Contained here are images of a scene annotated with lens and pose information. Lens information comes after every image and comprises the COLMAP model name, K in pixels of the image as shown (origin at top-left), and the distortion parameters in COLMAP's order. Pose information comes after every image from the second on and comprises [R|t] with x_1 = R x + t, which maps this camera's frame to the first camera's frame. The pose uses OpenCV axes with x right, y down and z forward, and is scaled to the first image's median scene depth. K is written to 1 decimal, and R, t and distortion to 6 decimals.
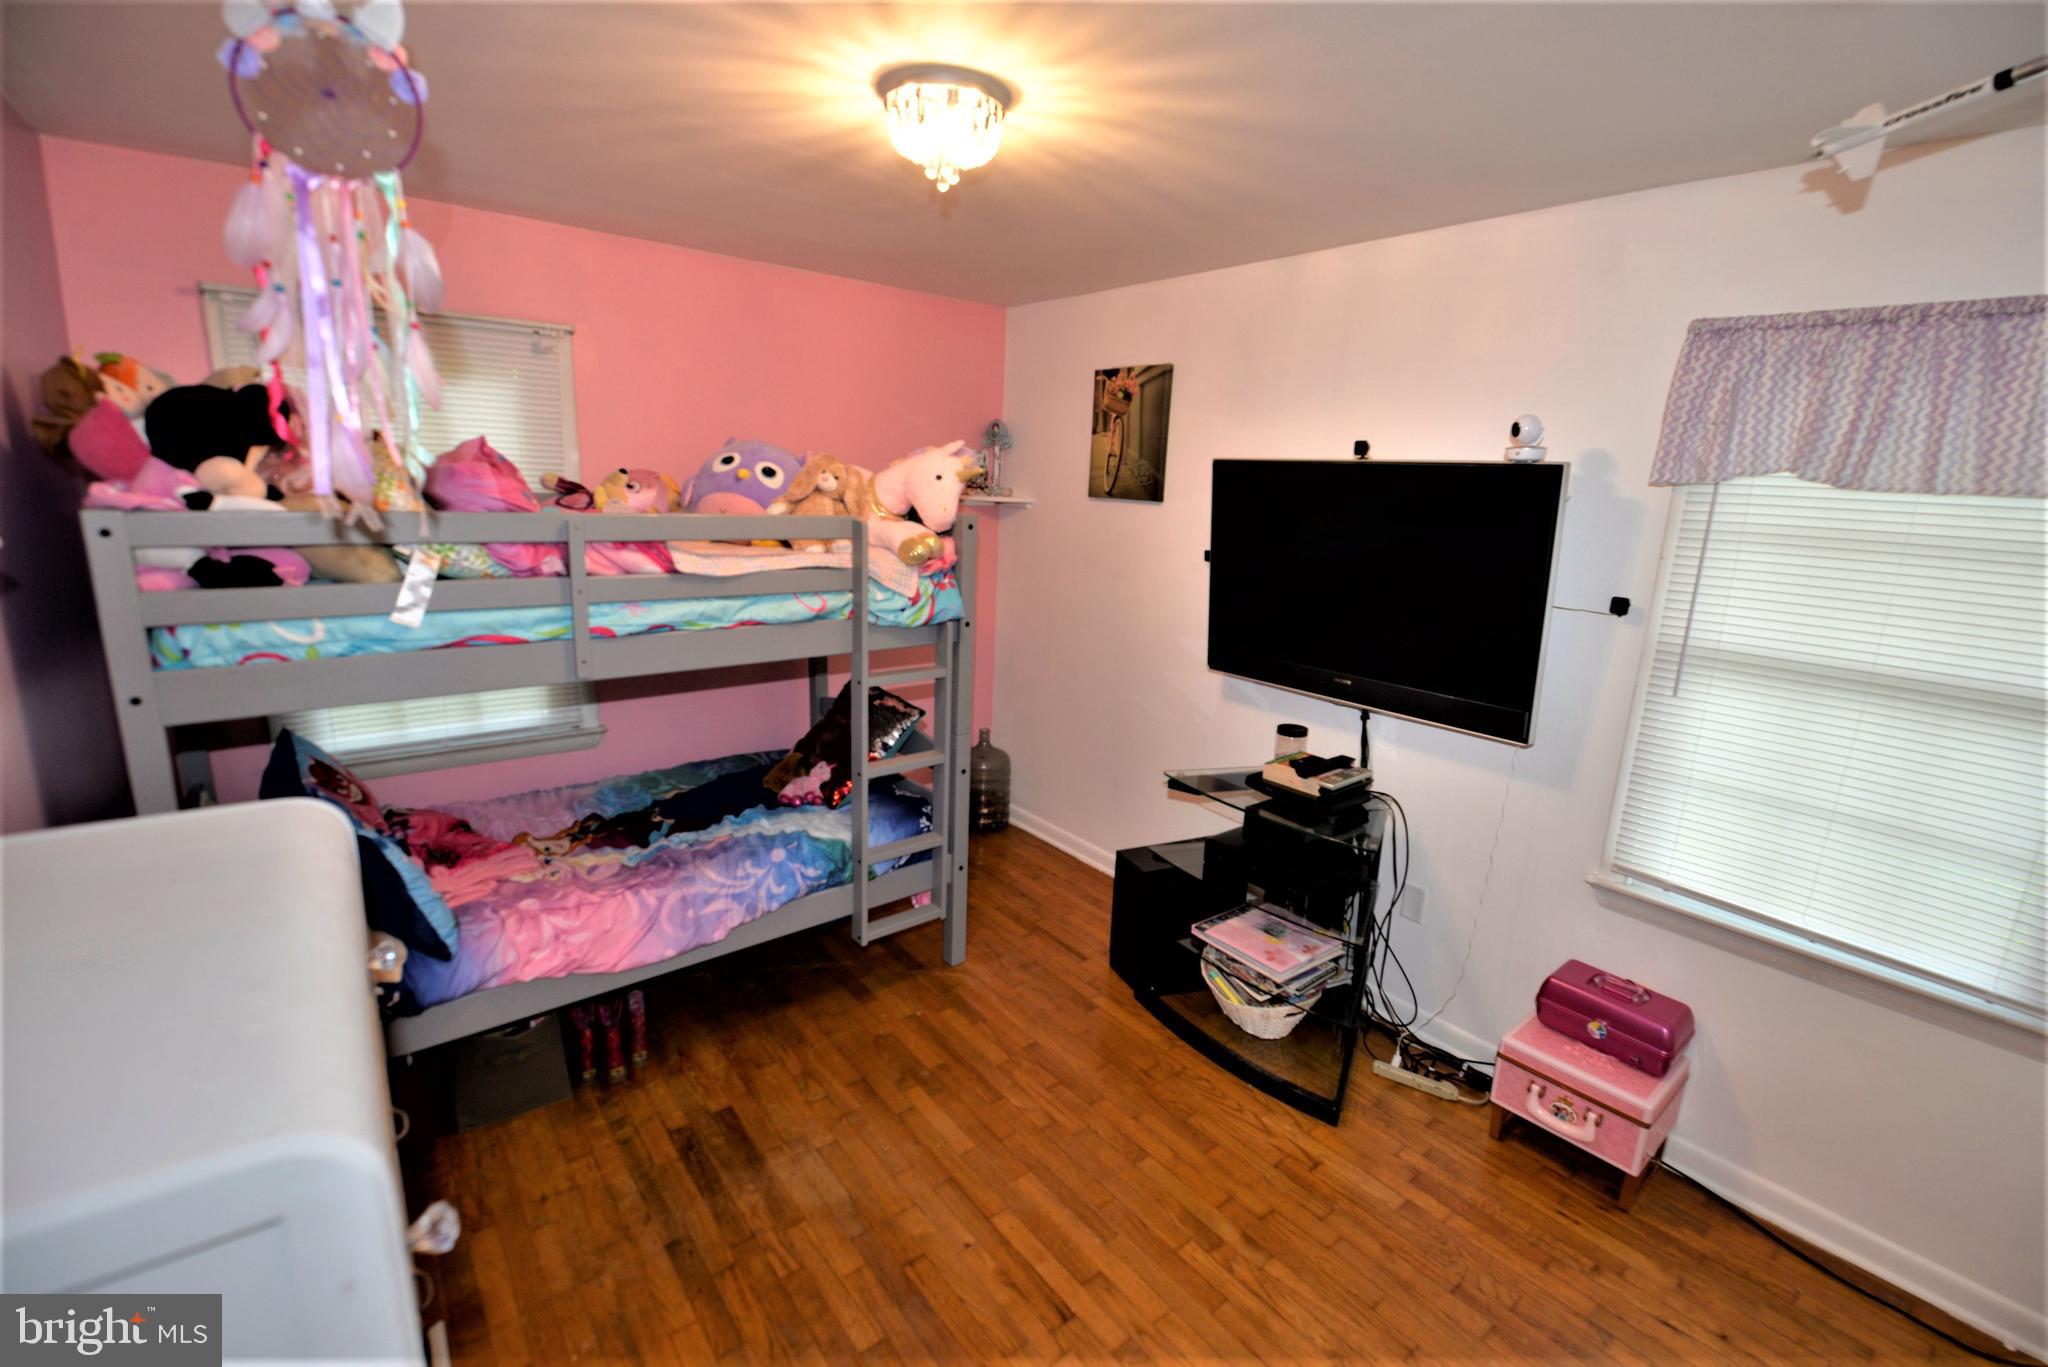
lens RADIAL K [[913.9, 0, 1024.0], [0, 913.9, 683.5], [0, 0, 1]] dist [0.000764, -0.020161]
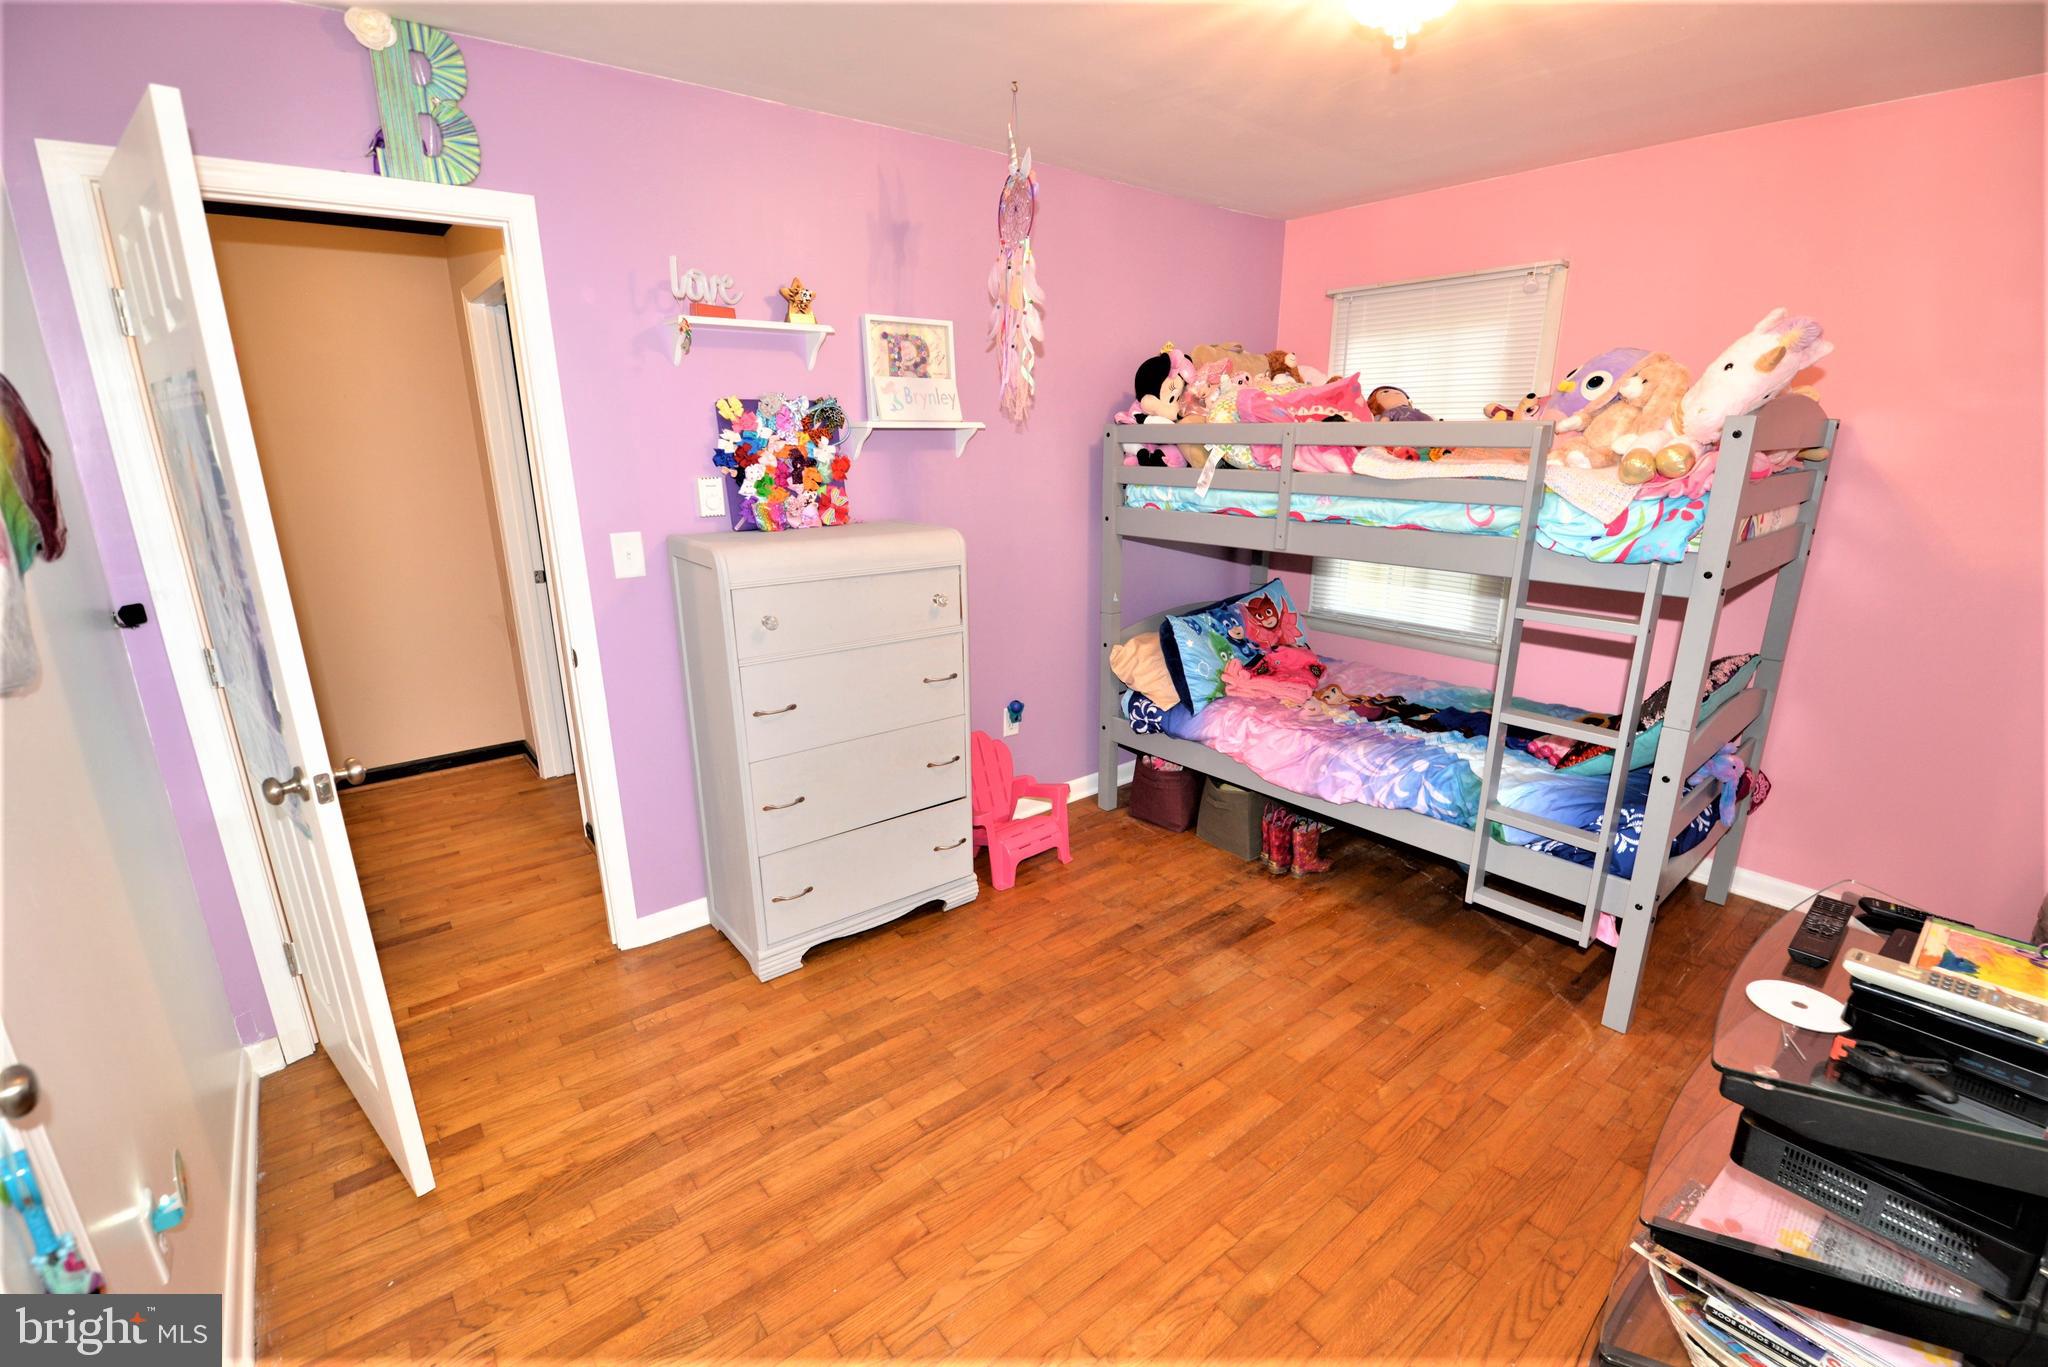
lens RADIAL K [[887.4, 0, 1016.9], [0, 887.4, 700.8], [0, 0, 1]] dist [0.001319, -0.008877]
pose [[-0.022040, 0.247075, -0.968746, 0.800028], [-0.218514, 0.944362, 0.245828, -0.030397], [0.975585, 0.217103, 0.033176, 0.597794]]
